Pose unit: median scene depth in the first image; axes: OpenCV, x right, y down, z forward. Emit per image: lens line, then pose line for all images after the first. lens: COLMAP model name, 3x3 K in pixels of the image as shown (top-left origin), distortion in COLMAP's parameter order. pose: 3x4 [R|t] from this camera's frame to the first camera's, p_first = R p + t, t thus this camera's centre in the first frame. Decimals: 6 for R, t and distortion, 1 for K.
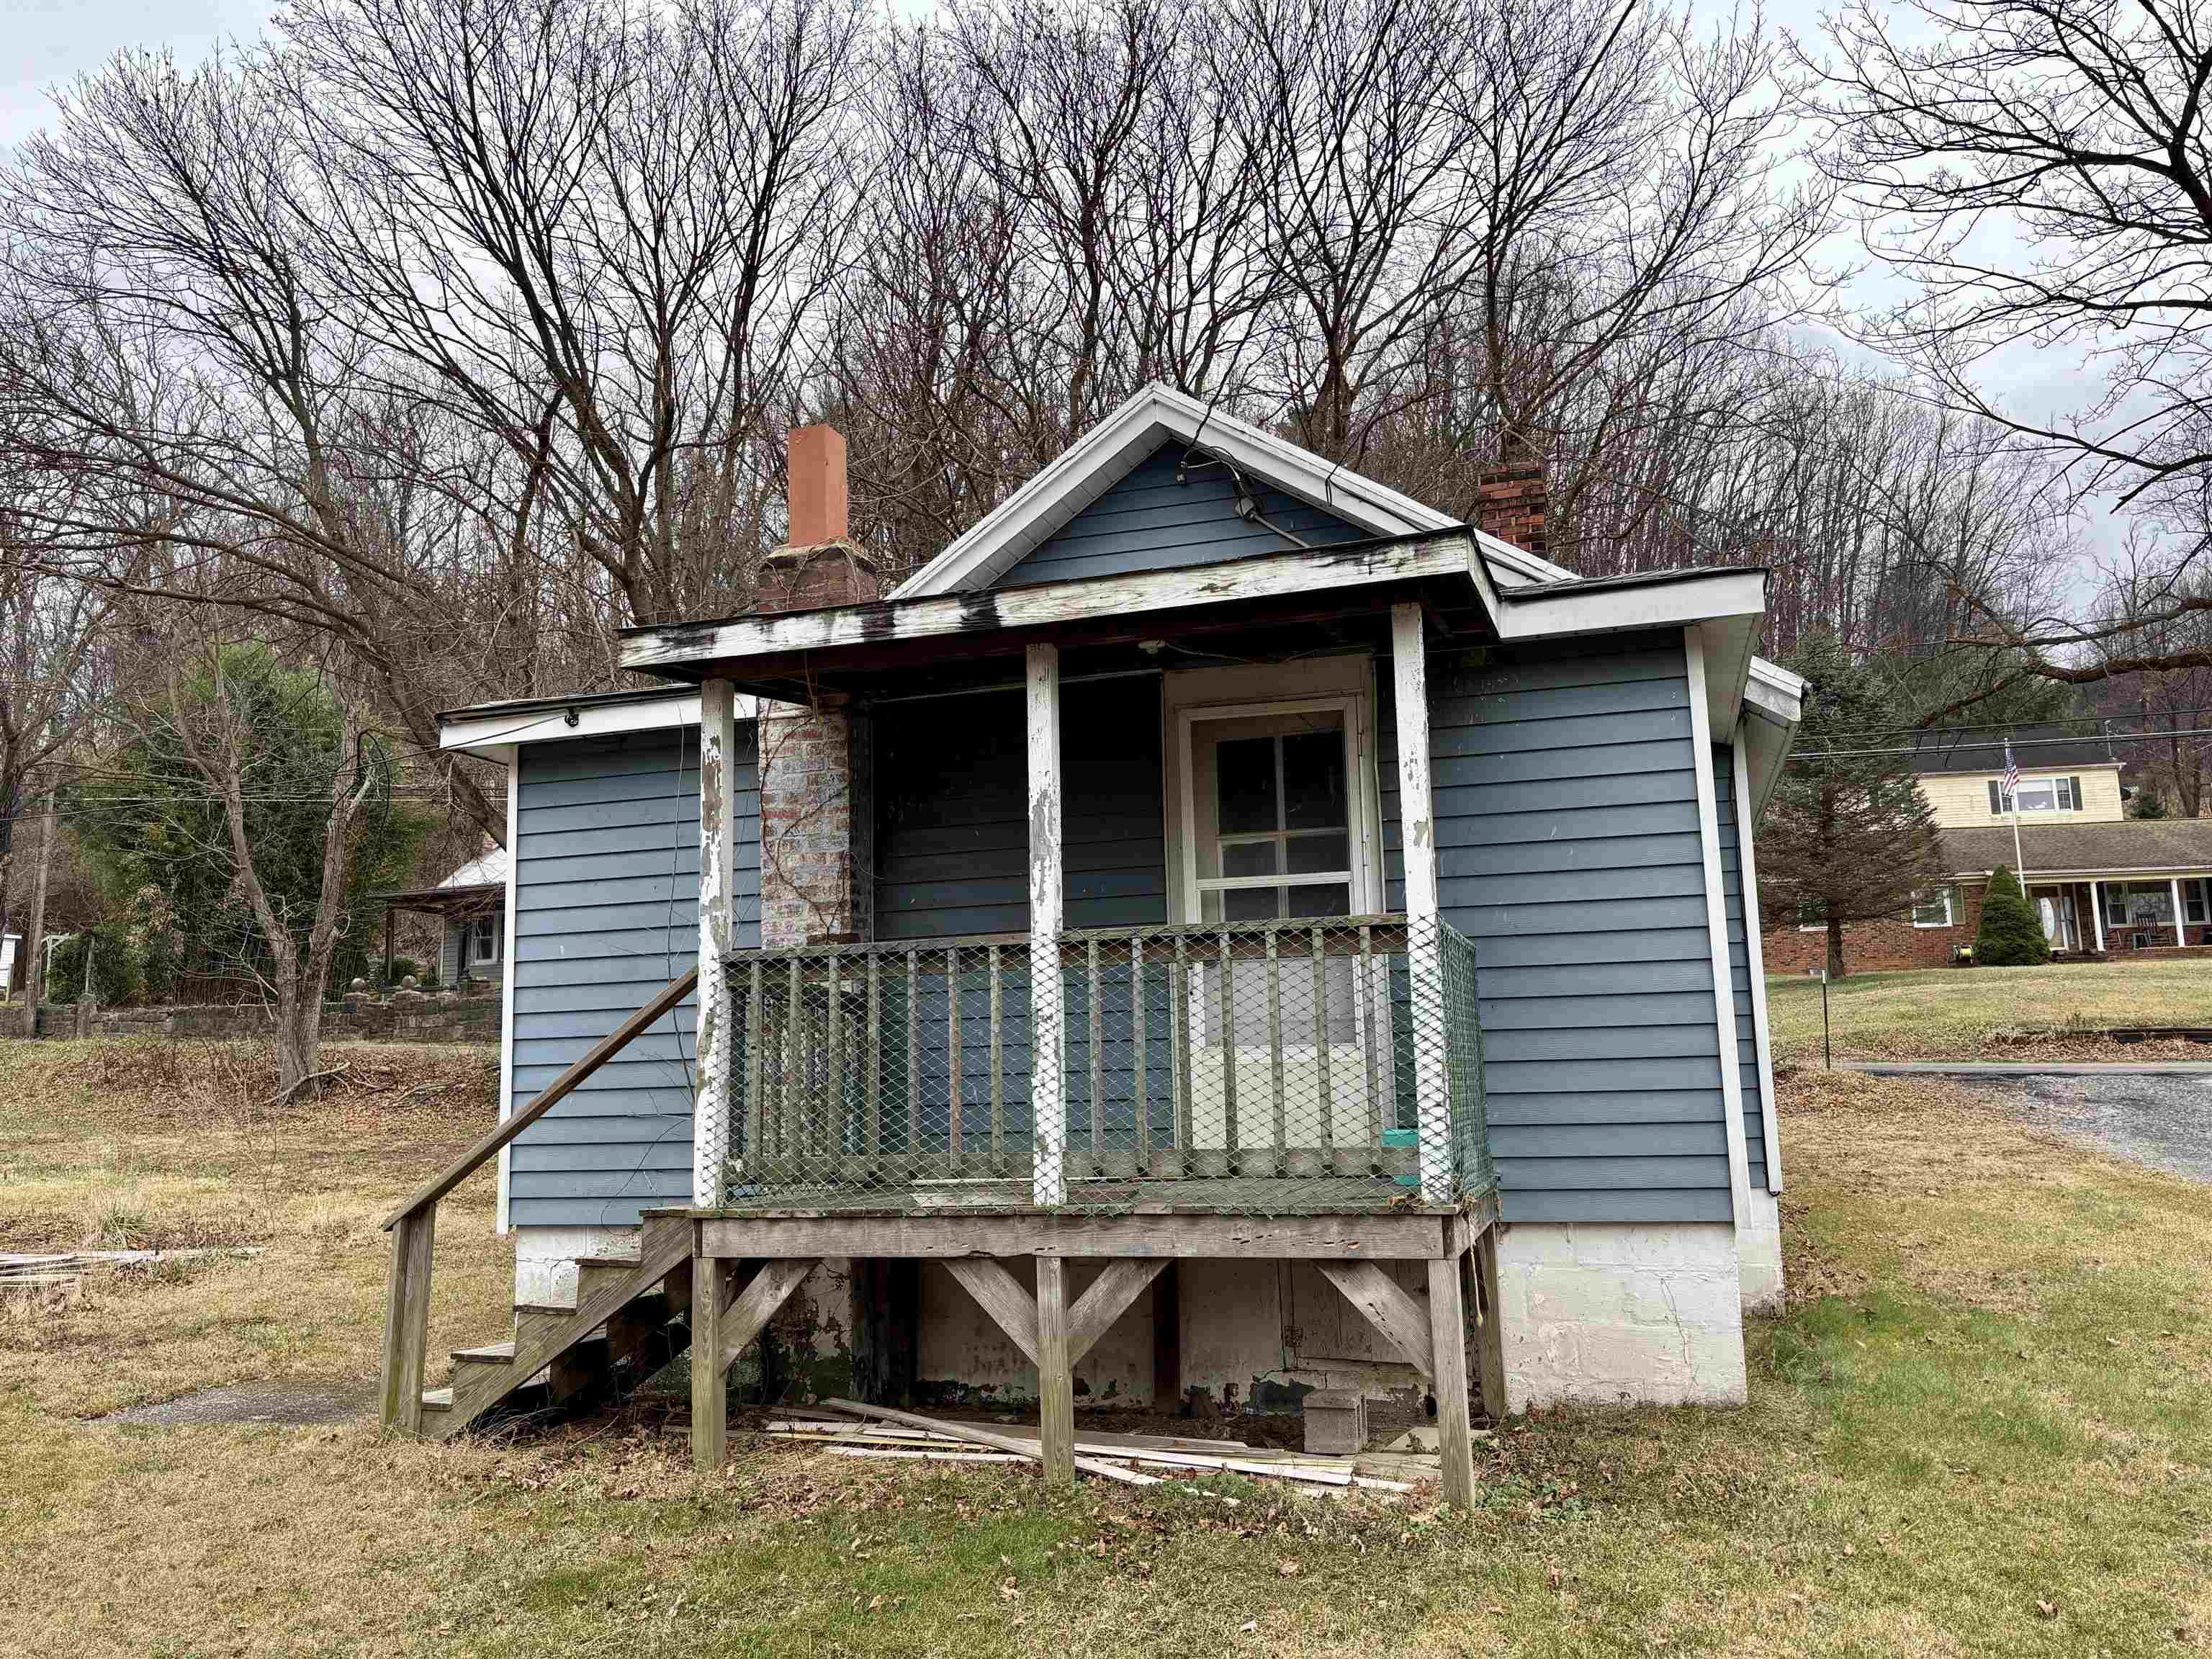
lens RADIAL K [[1639.3, 0, 1113.2], [0, 1639.3, 836.7], [0, 0, 1]] dist [0.172159, -0.480017]
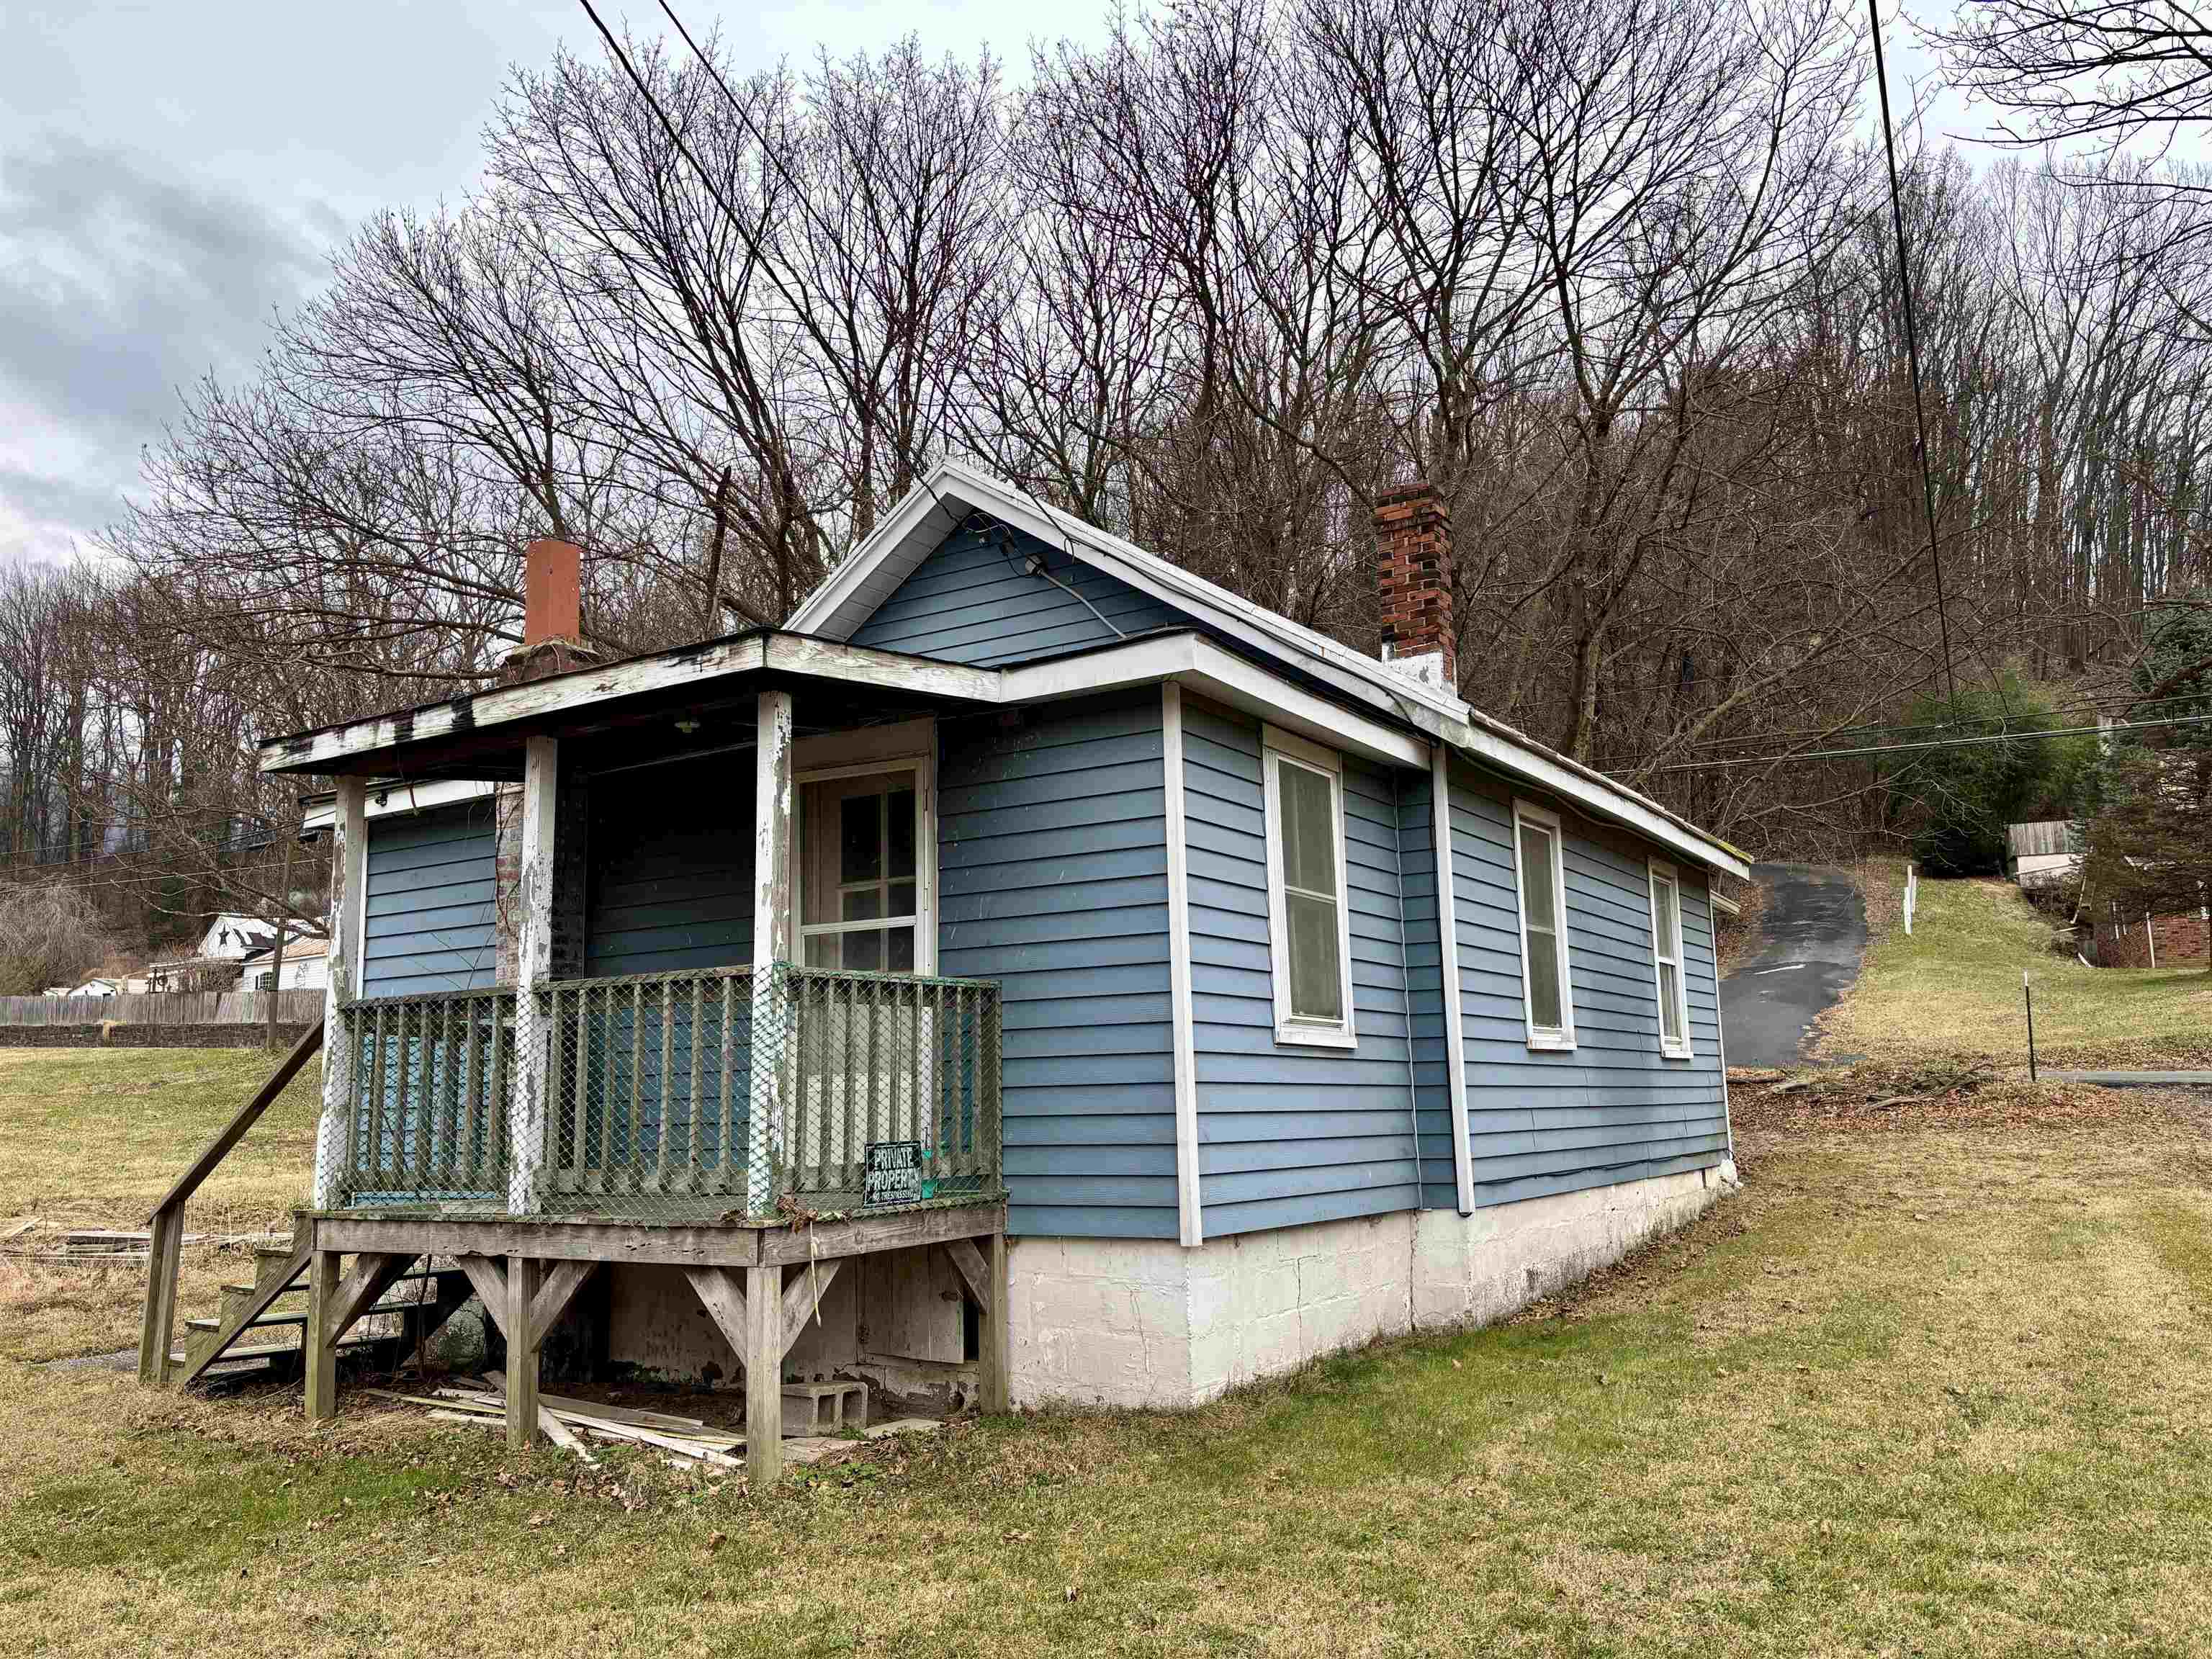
lens RADIAL K [[1648.7, 0, 1113.7], [0, 1648.7, 843.2], [0, 0, 1]] dist [0.062667, -0.084039]
pose [[0.965885, -0.035721, -0.256496, 0.647055], [0.036560, 0.999330, -0.001500, -0.024272], [0.256378, -0.007929, 0.966544, -0.038143]]
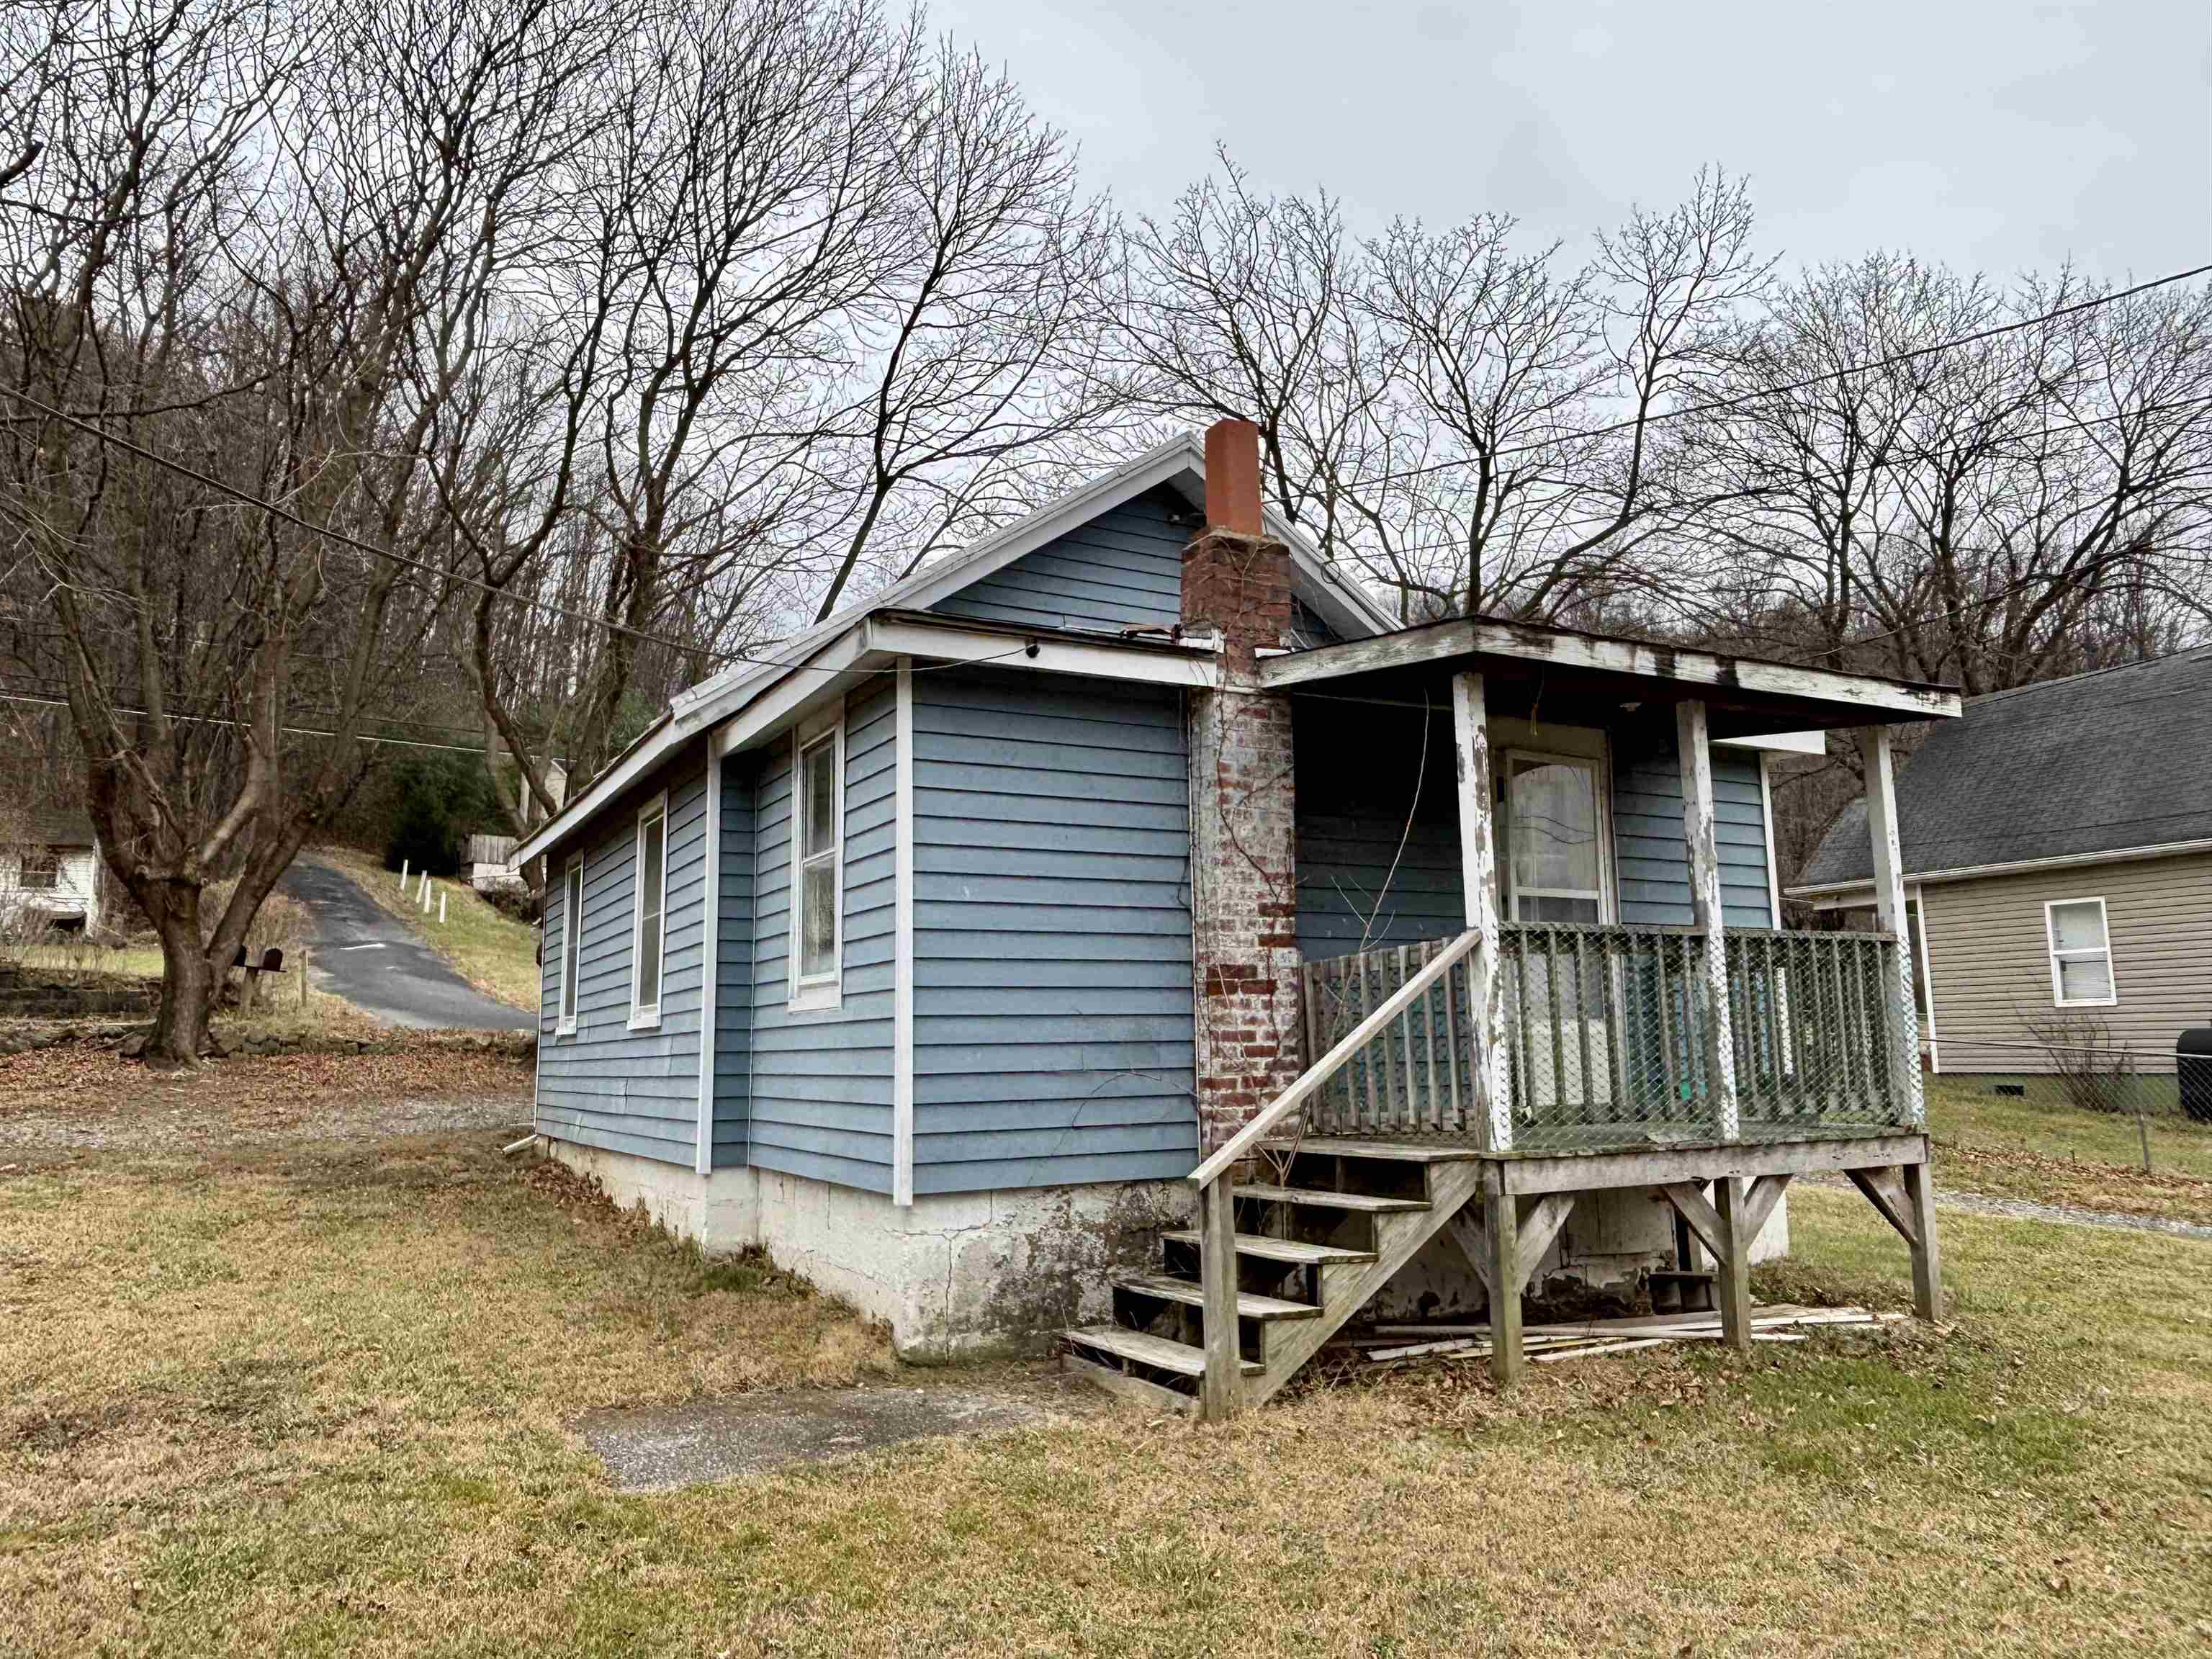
lens RADIAL K [[1504.5, 0, 1112.3], [0, 1504.5, 826.9], [0, 0, 1]] dist [0.001510, -0.001897]
pose [[0.713379, 0.117350, 0.690883, -1.151925], [-0.110539, 0.992381, -0.054422, 0.092869], [-0.692005, -0.037546, 0.720915, 0.466045]]
